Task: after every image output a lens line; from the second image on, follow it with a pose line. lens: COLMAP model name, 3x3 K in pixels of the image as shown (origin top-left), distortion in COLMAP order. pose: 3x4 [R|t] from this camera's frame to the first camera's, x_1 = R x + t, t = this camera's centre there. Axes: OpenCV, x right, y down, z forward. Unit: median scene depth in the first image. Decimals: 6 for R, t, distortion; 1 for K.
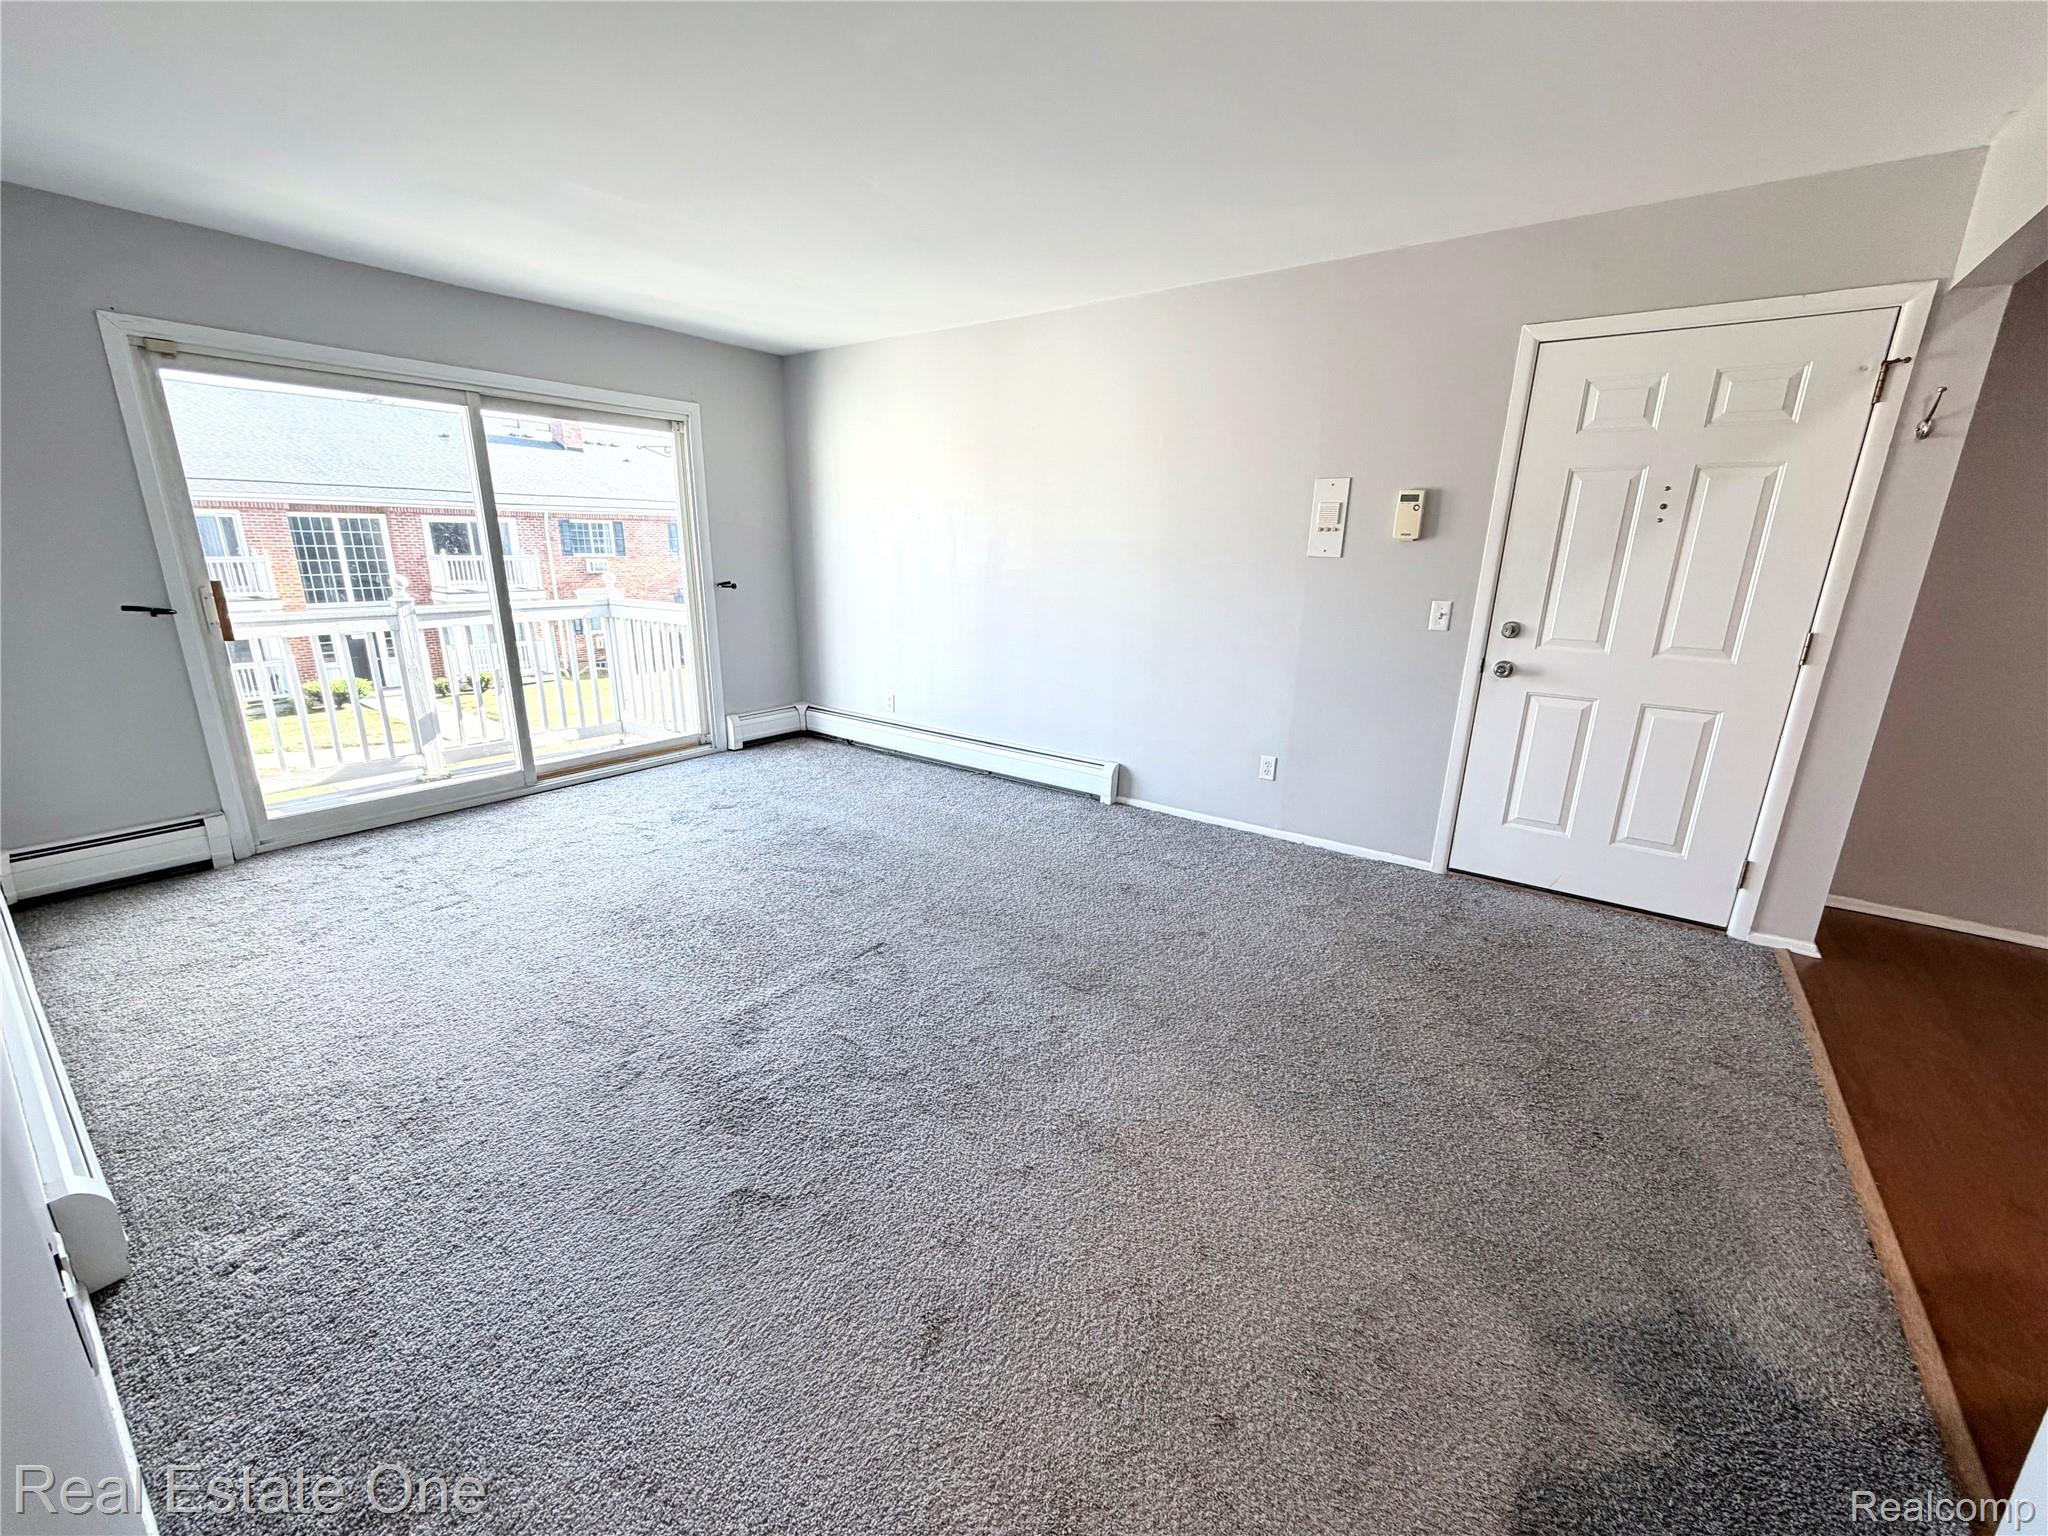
lens RADIAL K [[814.6, 0, 1027.7], [0, 814.6, 767.7], [0, 0, 1]] dist [0.002318, -0.000045]
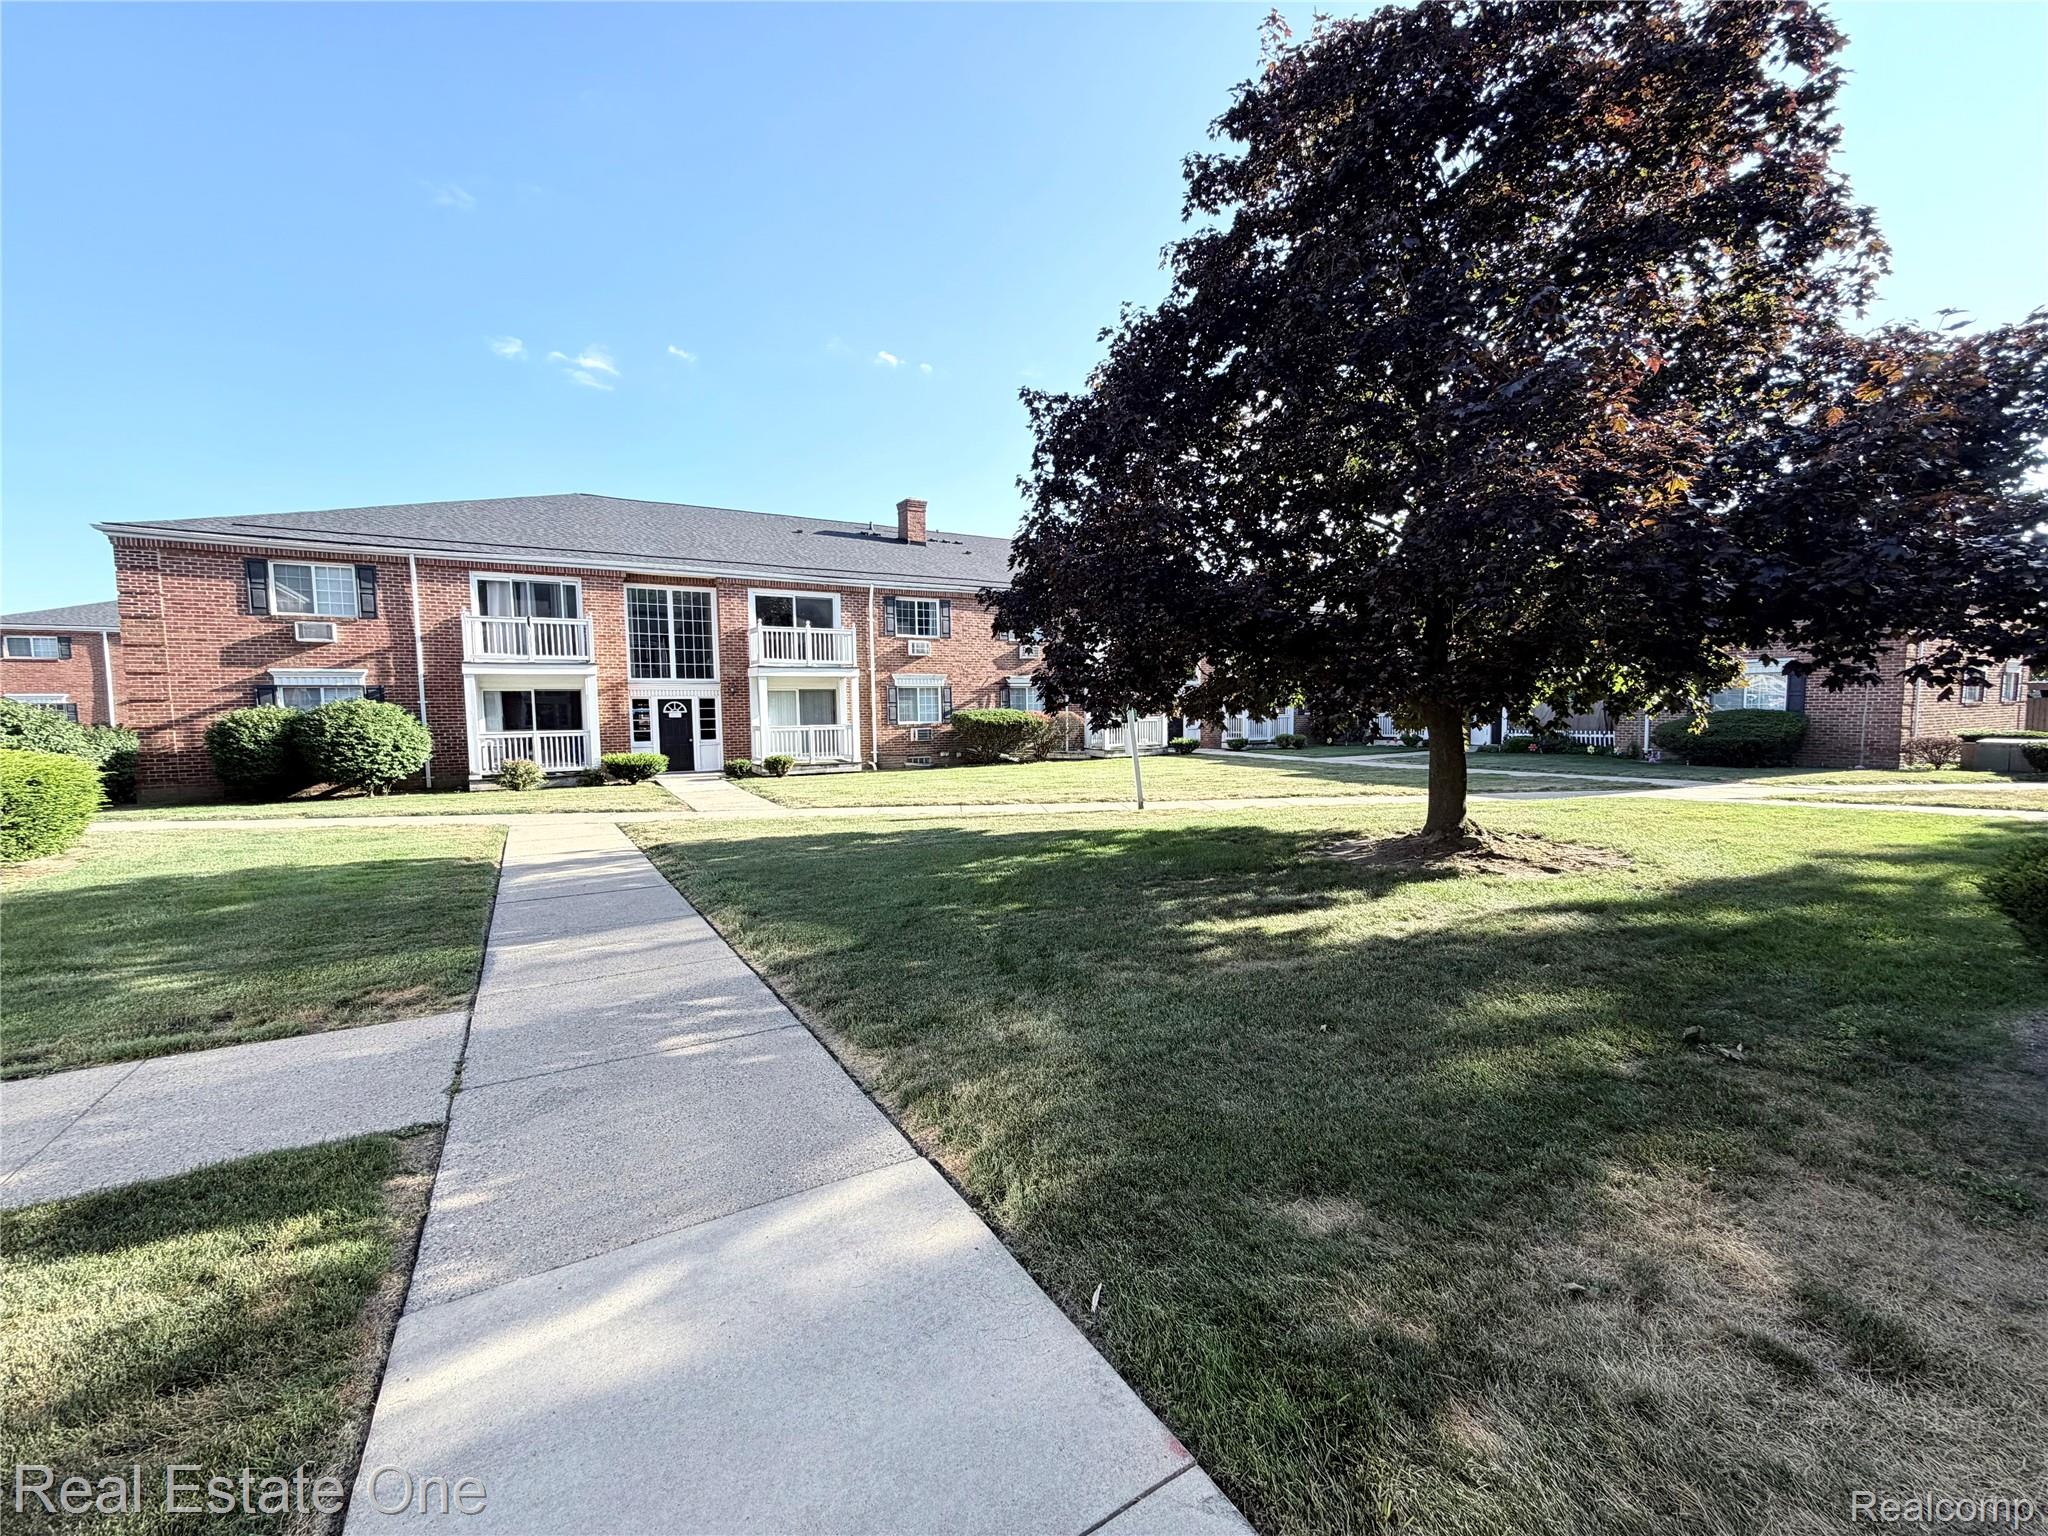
lens RADIAL K [[814.6, 0, 1031.5], [0, 814.6, 764.4], [0, 0, 1]] dist [0.002318, -0.000045]
pose [[0.921110, 0.000003, -0.389303, -0.090988], [-0.078702, 0.979354, -0.186205, 0.033211], [0.381265, 0.202154, 0.902092, 0.336468]]
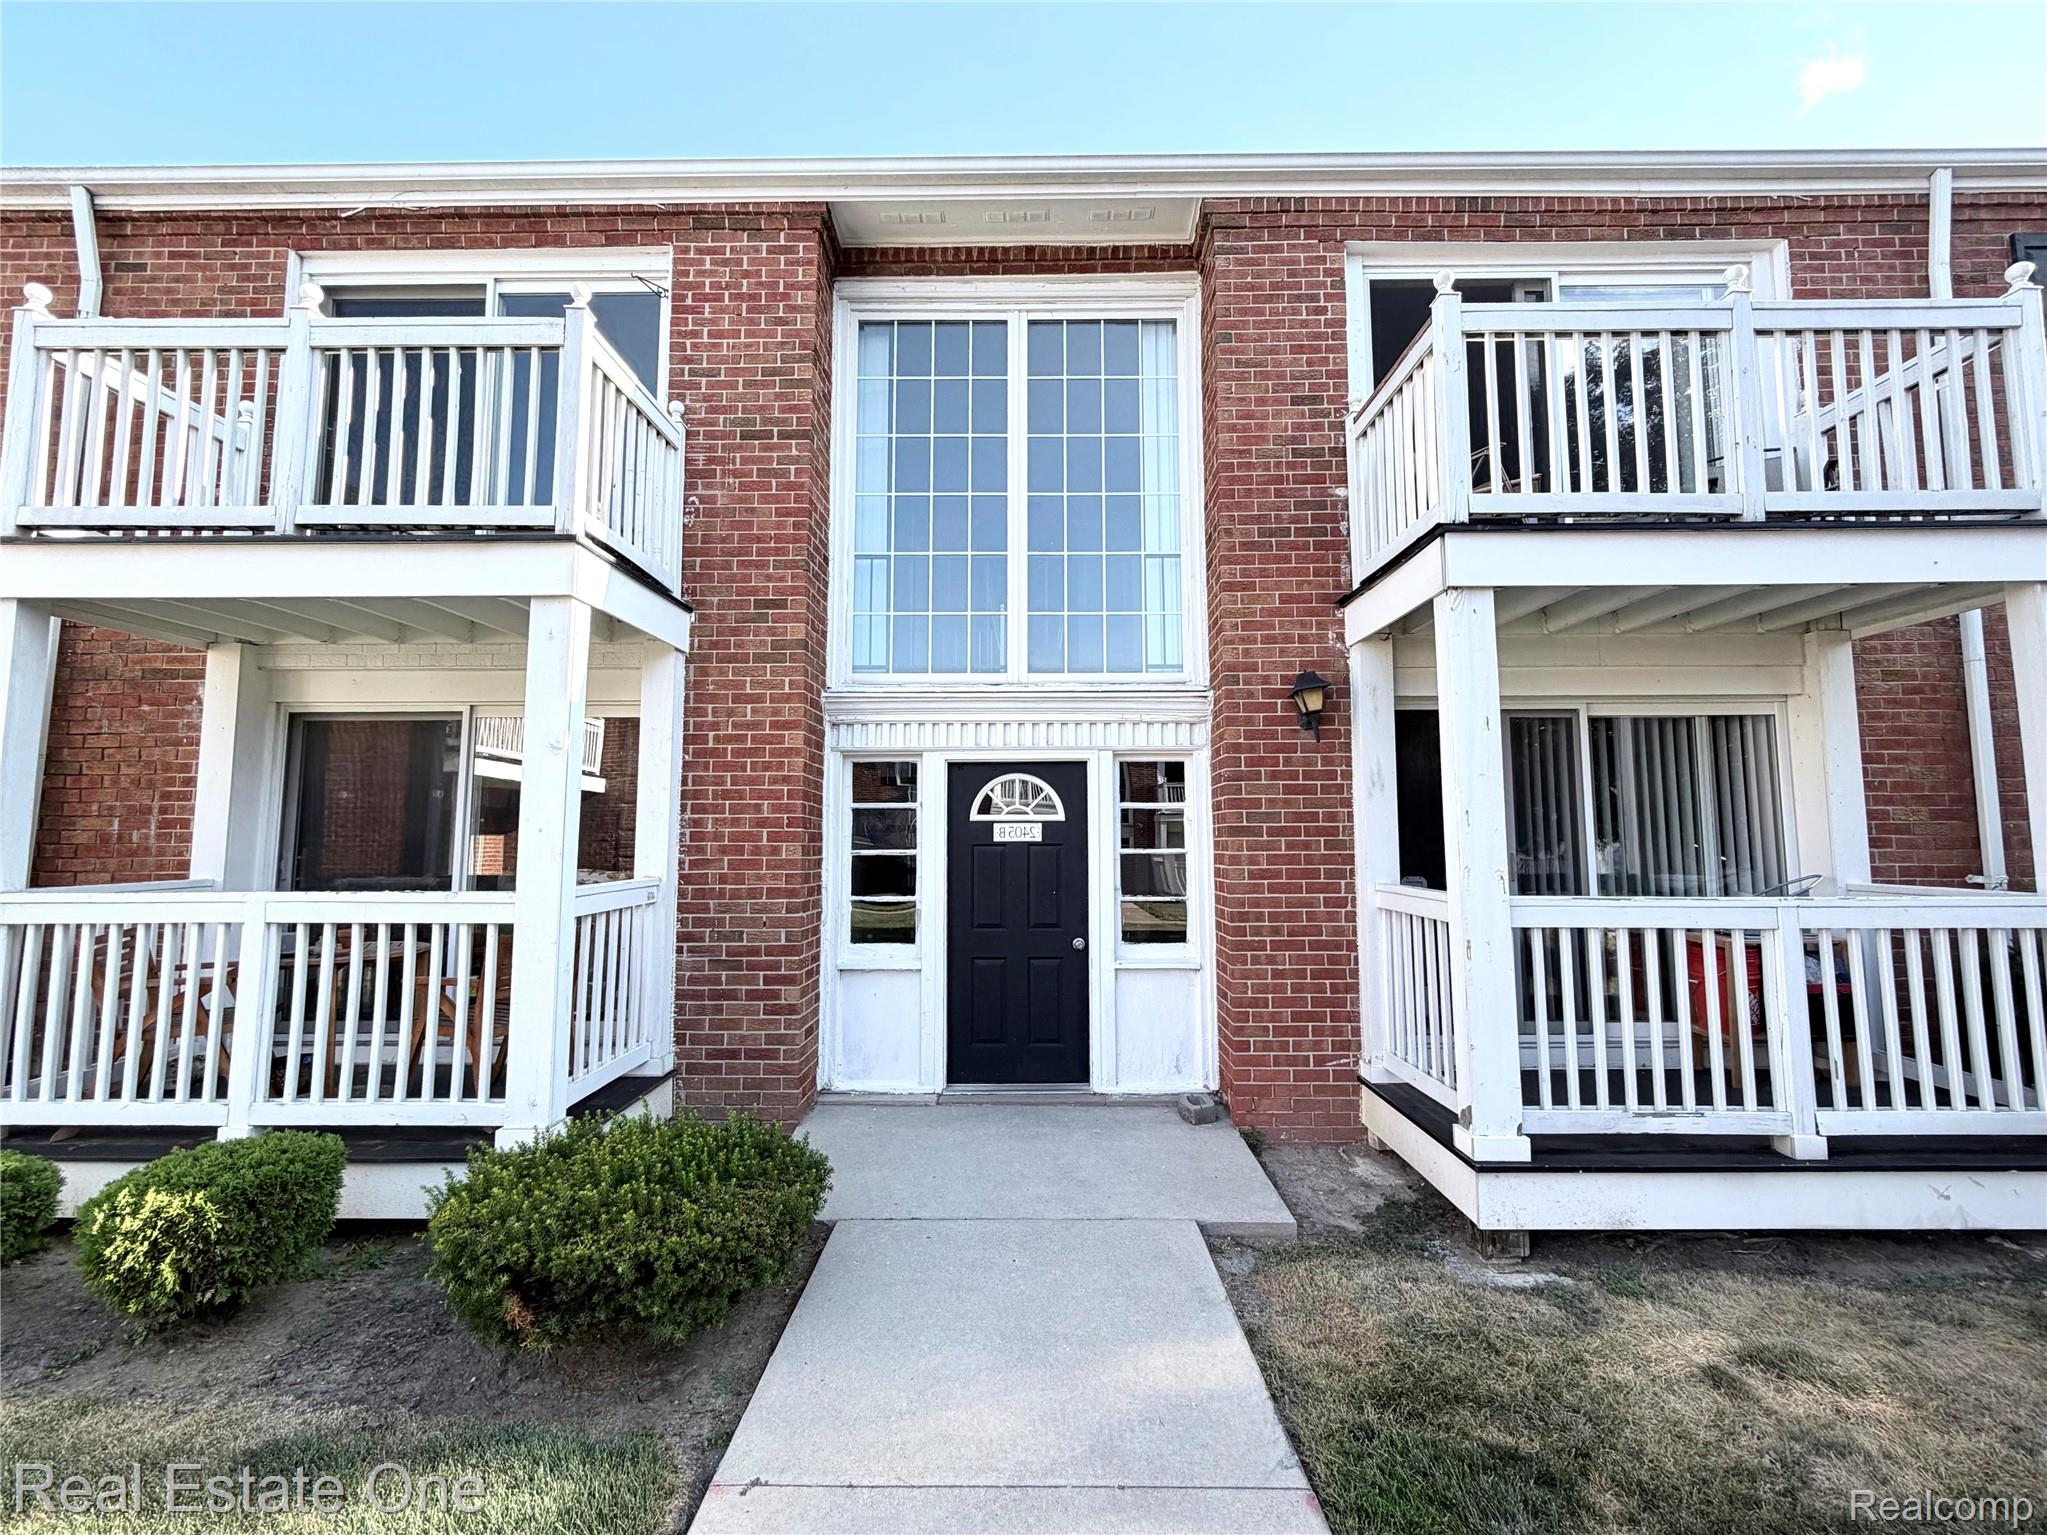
lens RADIAL K [[814.2, 0, 1026.9], [0, 814.2, 767.1], [0, 0, 1]] dist [0.002318, -0.000045]
pose [[0.577336, -0.085633, -0.812004, -0.673385], [-0.214702, 0.943567, -0.252161, -0.131980], [0.787773, 0.319921, 0.526370, 0.913741]]
